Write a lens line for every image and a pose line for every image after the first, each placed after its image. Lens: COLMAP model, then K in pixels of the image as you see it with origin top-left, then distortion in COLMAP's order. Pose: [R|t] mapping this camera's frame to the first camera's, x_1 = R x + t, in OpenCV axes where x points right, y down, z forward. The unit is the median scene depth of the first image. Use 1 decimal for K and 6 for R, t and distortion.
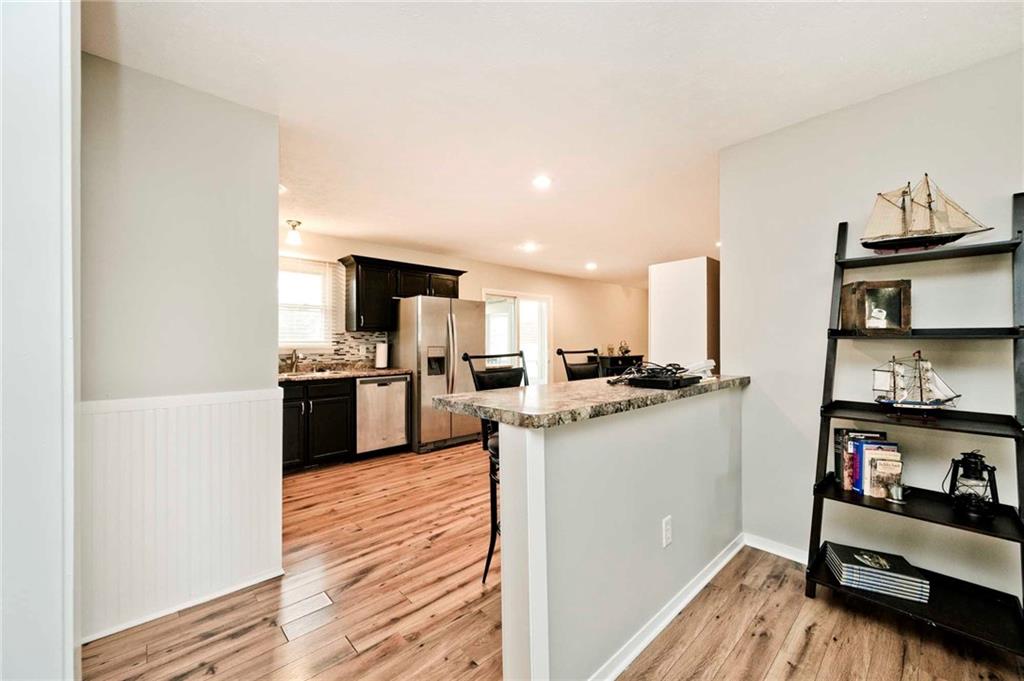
lens RADIAL K [[404.1, 0, 512.0], [0, 404.1, 340.5], [0, 0, 1]] dist [-0.000174, -0.000063]
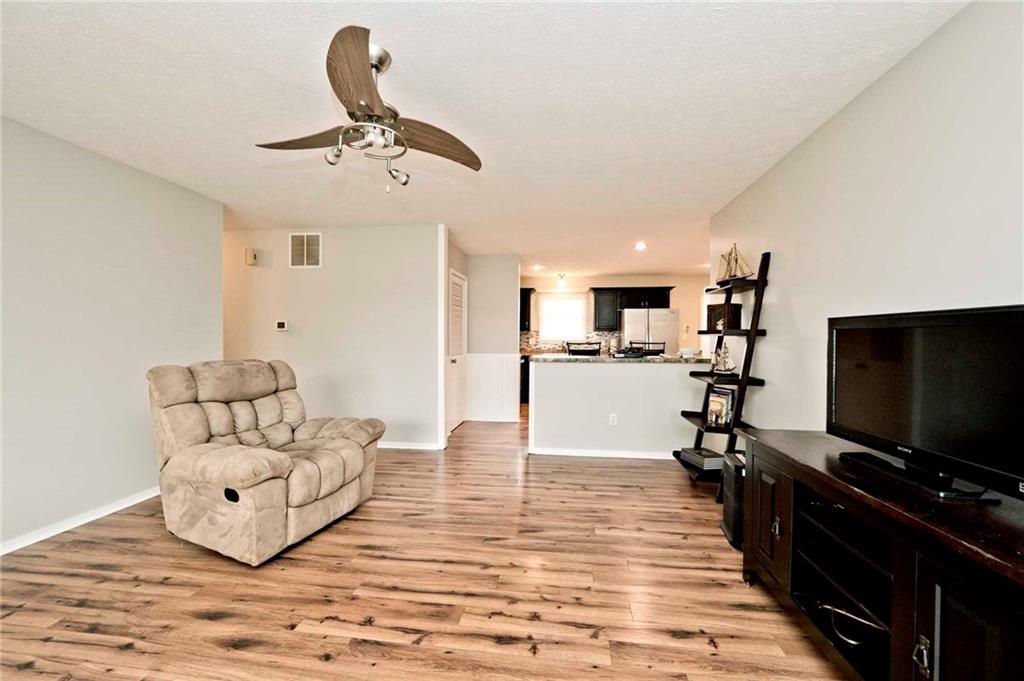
lens RADIAL K [[404.1, 0, 512.0], [0, 404.1, 340.5], [0, 0, 1]] dist [-0.000174, -0.000063]
pose [[0.639219, 0.013995, -0.768897, 0.683286], [-0.010318, 0.999900, 0.009622, 0.003895], [0.768955, 0.001783, 0.639300, -0.349546]]
